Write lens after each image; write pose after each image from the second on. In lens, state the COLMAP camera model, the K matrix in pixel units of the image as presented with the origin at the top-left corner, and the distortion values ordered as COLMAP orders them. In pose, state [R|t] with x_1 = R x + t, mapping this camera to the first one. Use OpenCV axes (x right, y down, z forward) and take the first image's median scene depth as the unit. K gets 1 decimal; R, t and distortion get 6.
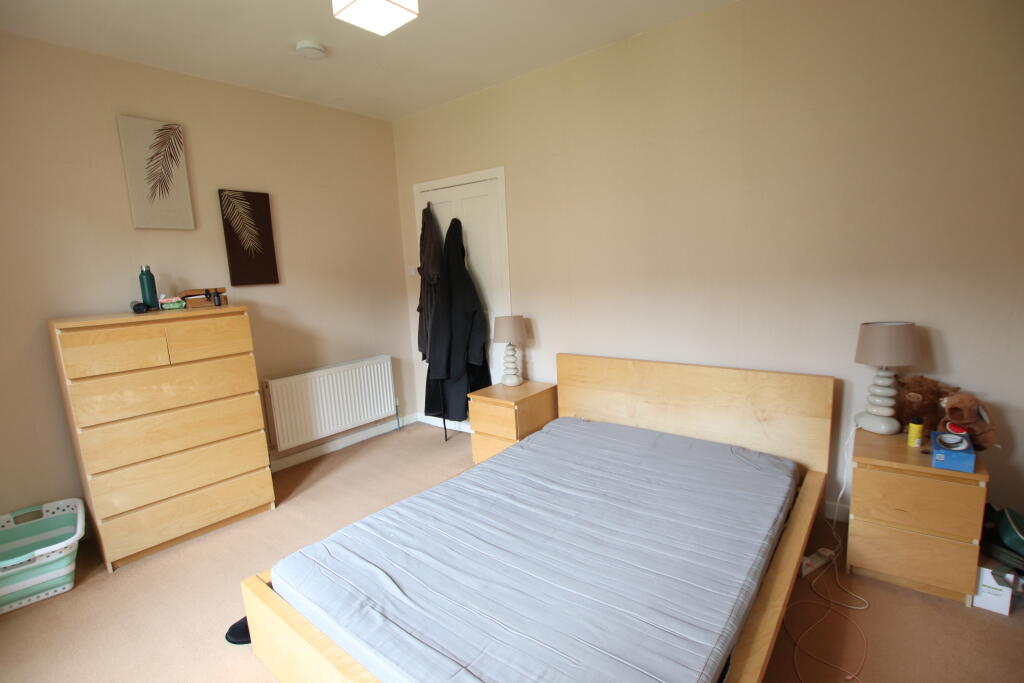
lens RADIAL K [[490.6, 0, 512.0], [0, 490.6, 341.5], [0, 0, 1]] dist [-0.004839, -0.000621]
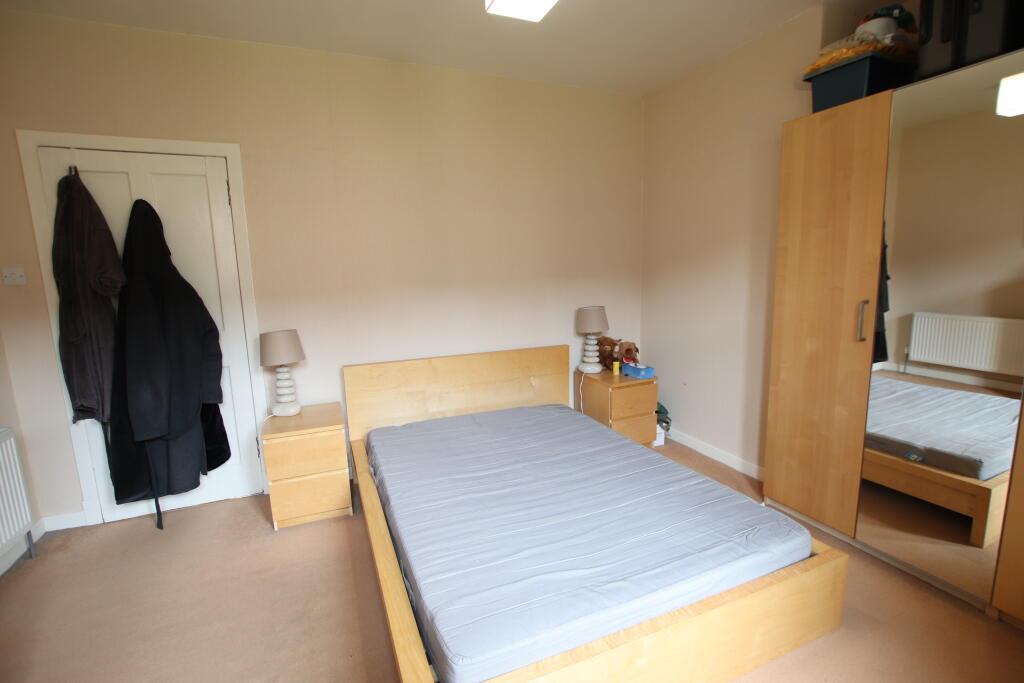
lens RADIAL K [[490.6, 0, 512.0], [0, 490.6, 341.5], [0, 0, 1]] dist [-0.004839, -0.000621]
pose [[0.468979, -0.093216, 0.878276, -0.767607], [0.137249, 0.990026, 0.031789, -0.011810], [-0.872480, 0.105634, 0.477096, 0.388540]]
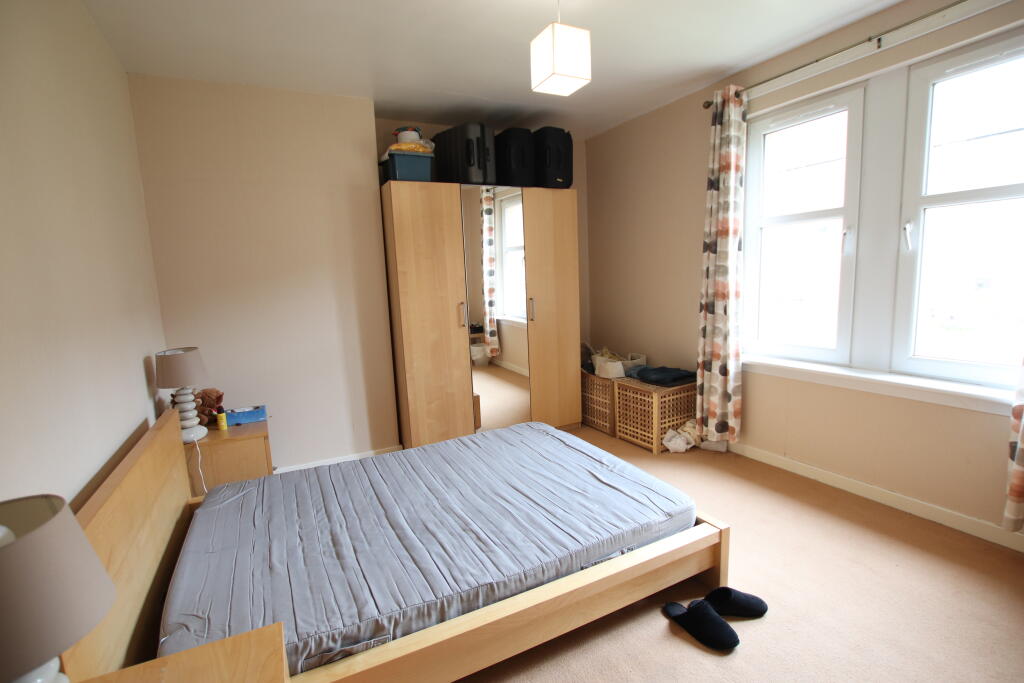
lens RADIAL K [[474.4, 0, 512.0], [0, 474.4, 341.5], [0, 0, 1]] dist [-0.026233, 0.000525]
pose [[-0.907266, 0.049367, 0.417649, -0.421059], [0.164933, 0.955297, 0.245367, -0.187141], [-0.386866, 0.291498, -0.874851, 1.495809]]
